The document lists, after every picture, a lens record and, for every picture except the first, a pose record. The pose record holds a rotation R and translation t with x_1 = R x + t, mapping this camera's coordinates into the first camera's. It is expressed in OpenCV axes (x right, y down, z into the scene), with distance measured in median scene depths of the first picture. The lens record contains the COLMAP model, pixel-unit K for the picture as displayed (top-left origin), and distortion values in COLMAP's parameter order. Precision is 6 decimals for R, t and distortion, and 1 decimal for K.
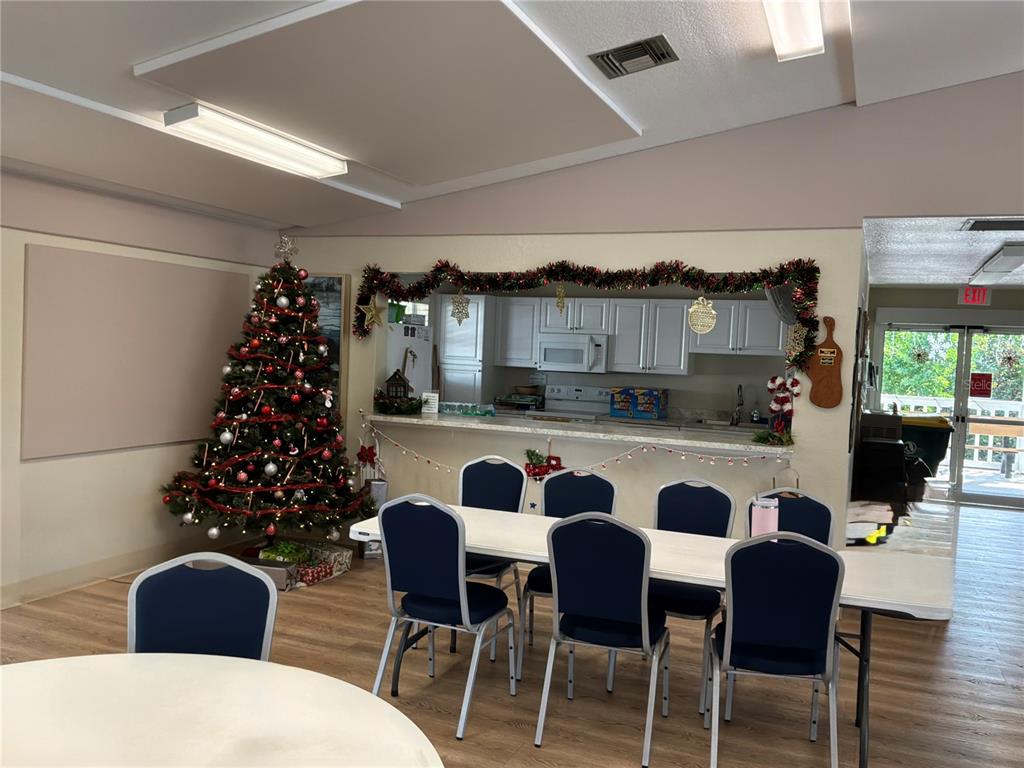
lens RADIAL K [[840.7, 0, 512.0], [0, 840.7, 384.0], [0, 0, 1]] dist [0.118837, -0.237653]
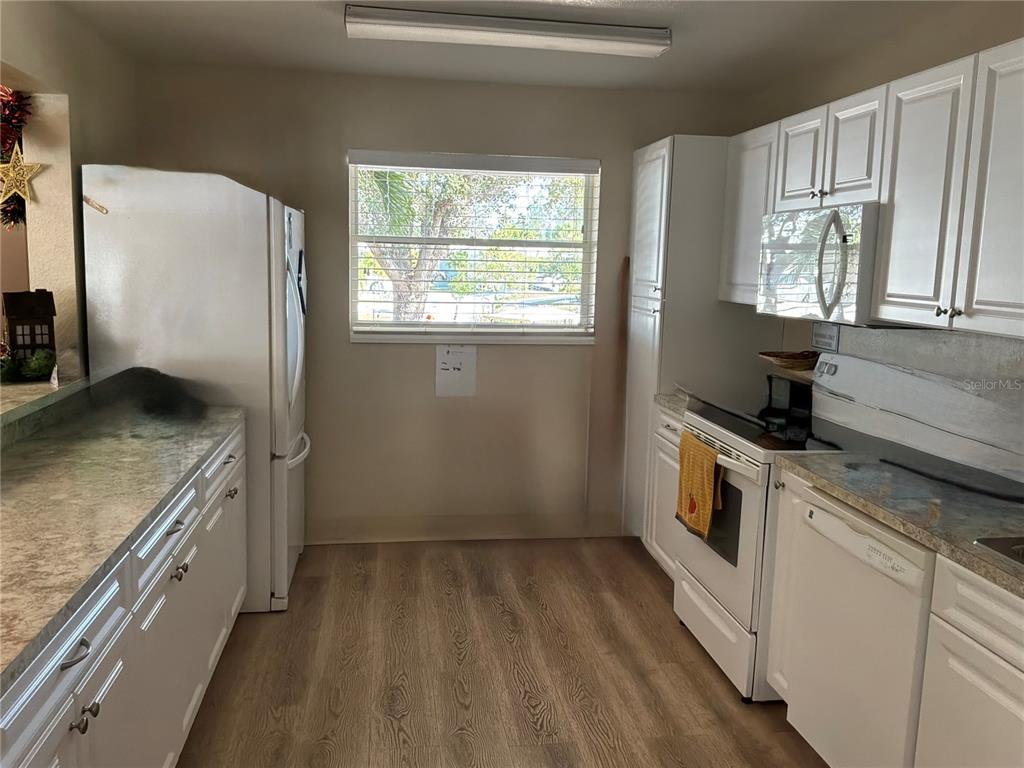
lens RADIAL K [[840.7, 0, 512.0], [0, 840.7, 384.0], [0, 0, 1]] dist [0.118837, -0.237653]
pose [[0.528251, 0.094302, -0.843835, 0.318693], [-0.043596, 0.995515, 0.083961, -0.011943], [0.847968, -0.007565, 0.529993, 0.717537]]
